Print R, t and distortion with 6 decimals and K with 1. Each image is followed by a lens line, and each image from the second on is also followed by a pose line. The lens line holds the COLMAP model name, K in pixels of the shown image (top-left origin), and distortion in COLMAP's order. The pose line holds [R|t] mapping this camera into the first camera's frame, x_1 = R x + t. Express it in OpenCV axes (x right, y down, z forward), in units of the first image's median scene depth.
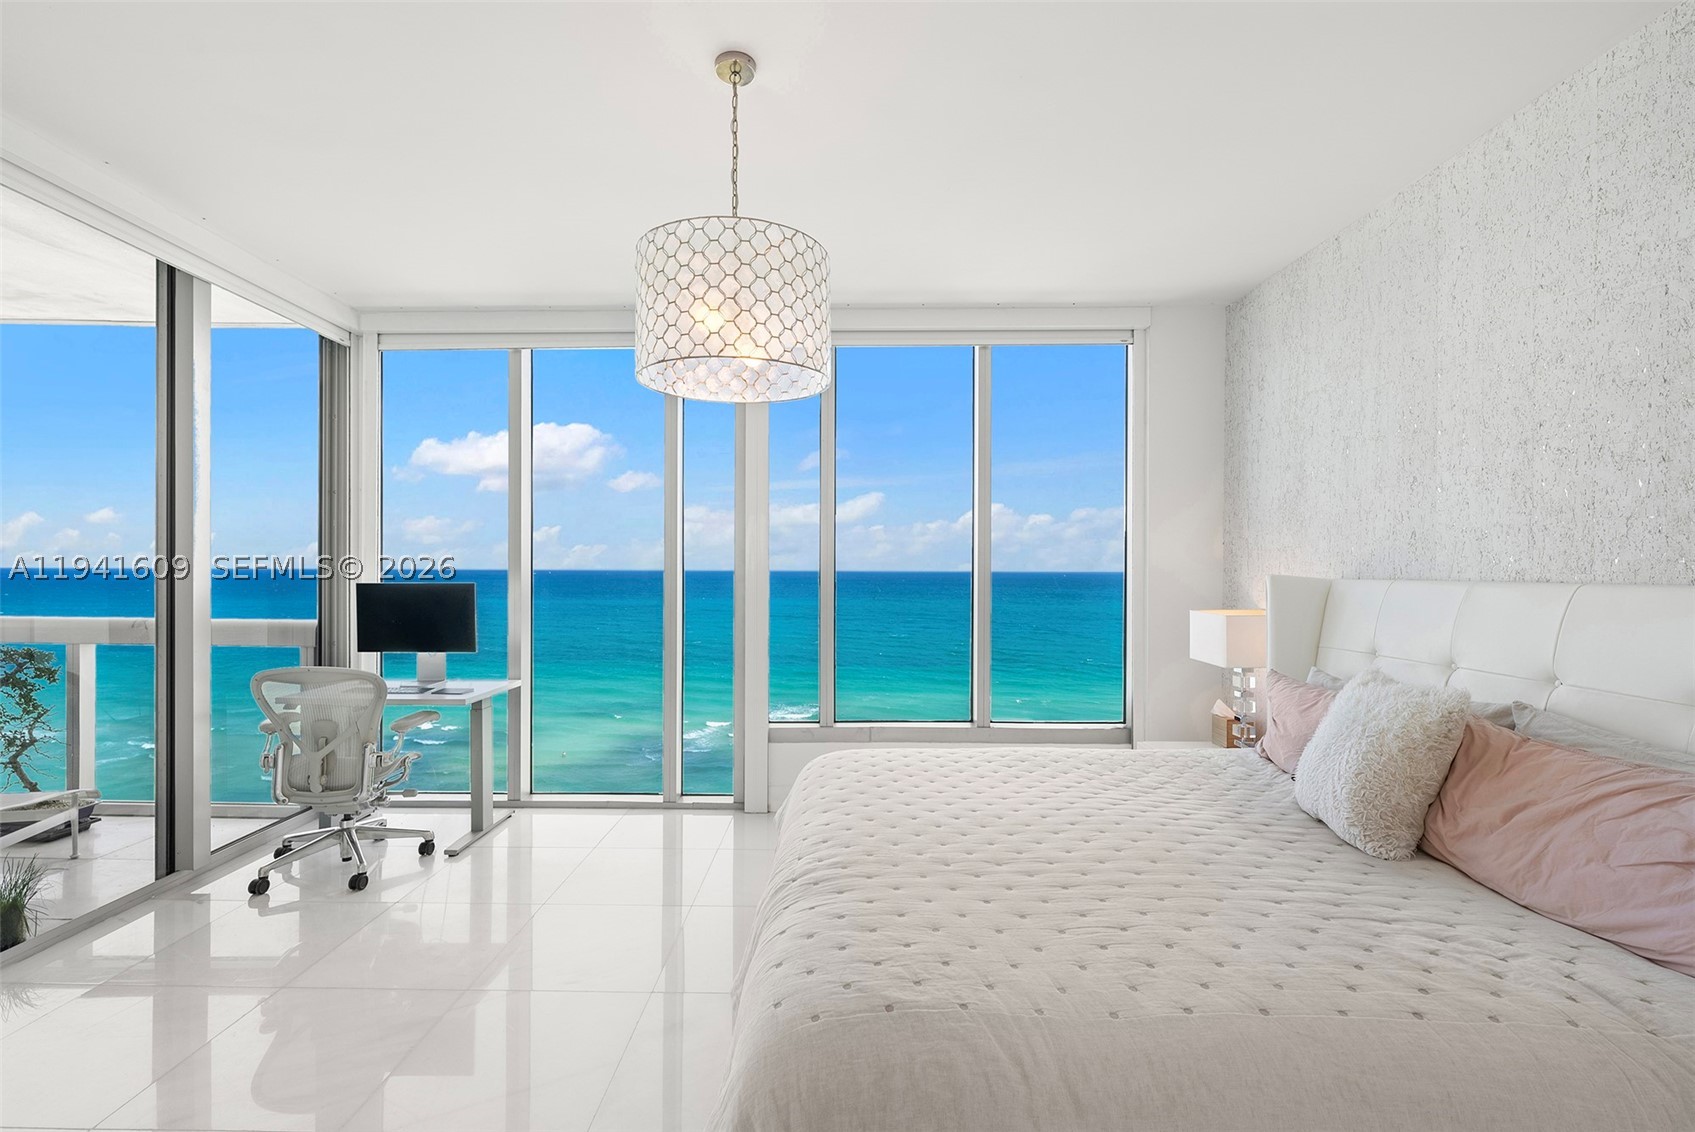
lens RADIAL K [[743.1, 0, 768.6], [0, 743.1, 567.6], [0, 0, 1]] dist [0.001523, 0.000290]
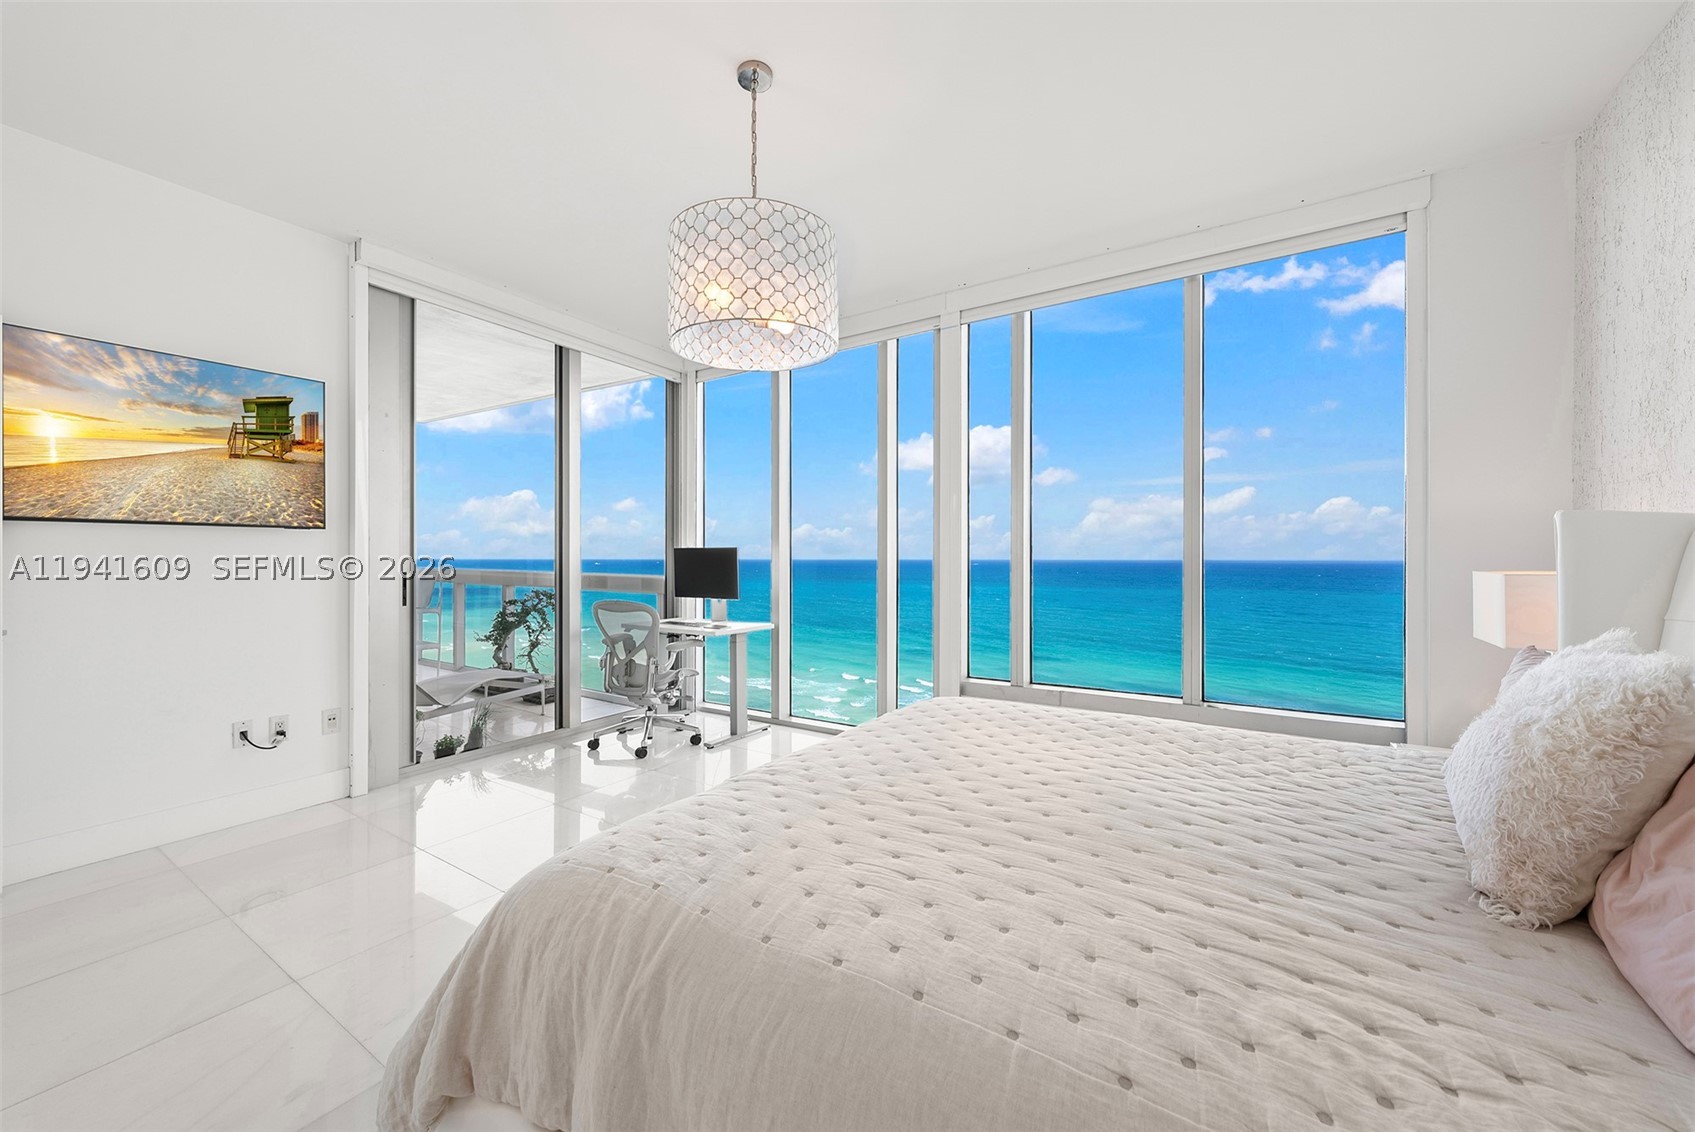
lens RADIAL K [[631.2, 0, 847.5], [0, 631.2, 566.0], [0, 0, 1]] dist [-0.000670, -0.000171]
pose [[0.852456, 0.003335, -0.522788, 0.541153], [-0.004059, 0.999992, -0.000239, 0.080818], [0.522782, 0.002326, 0.852463, 0.221186]]
